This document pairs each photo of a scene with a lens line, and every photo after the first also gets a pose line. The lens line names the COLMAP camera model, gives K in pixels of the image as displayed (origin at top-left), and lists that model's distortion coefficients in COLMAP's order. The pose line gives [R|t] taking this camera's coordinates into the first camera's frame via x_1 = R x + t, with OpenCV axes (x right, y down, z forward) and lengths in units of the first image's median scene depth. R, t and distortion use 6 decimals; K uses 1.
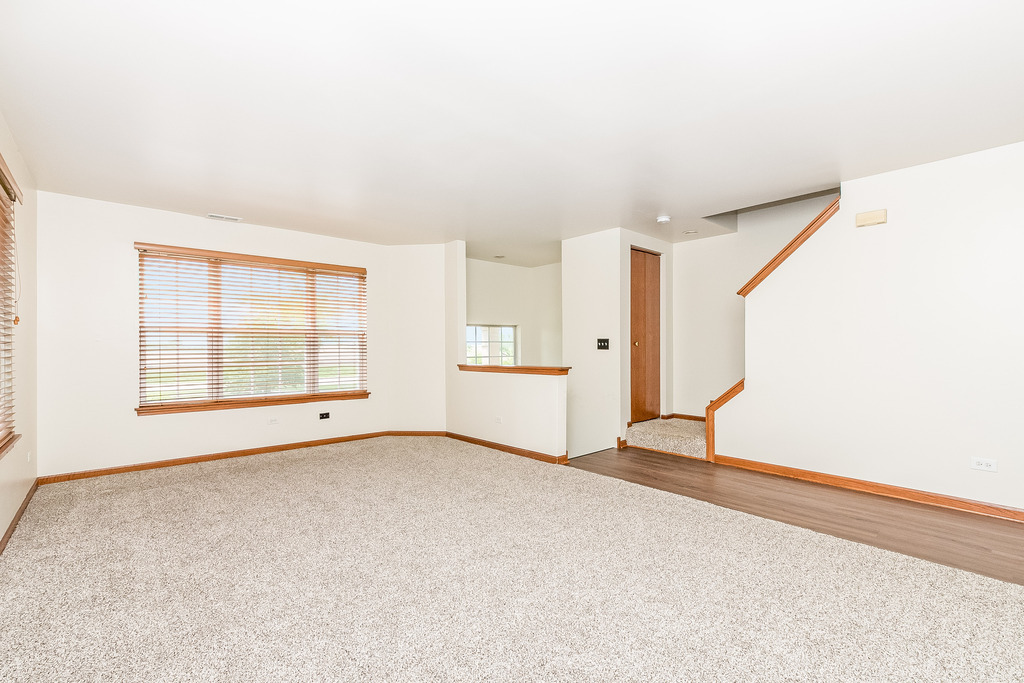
lens RADIAL K [[454.1, 0, 505.5], [0, 454.1, 348.5], [0, 0, 1]] dist [0.001784, 0.000043]
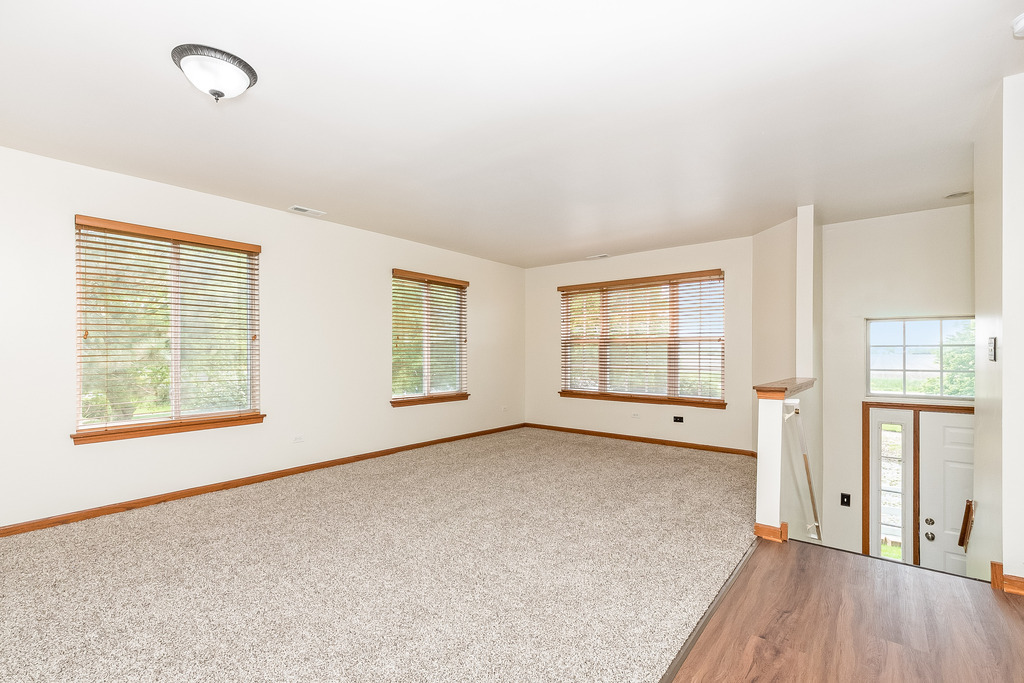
lens RADIAL K [[454.1, 0, 505.5], [0, 454.1, 348.5], [0, 0, 1]] dist [0.001784, 0.000043]
pose [[0.170506, -0.008934, -0.985316, 0.564239], [-0.006371, 0.999928, -0.010169, -0.001063], [0.985336, 0.008011, 0.170437, 0.432191]]
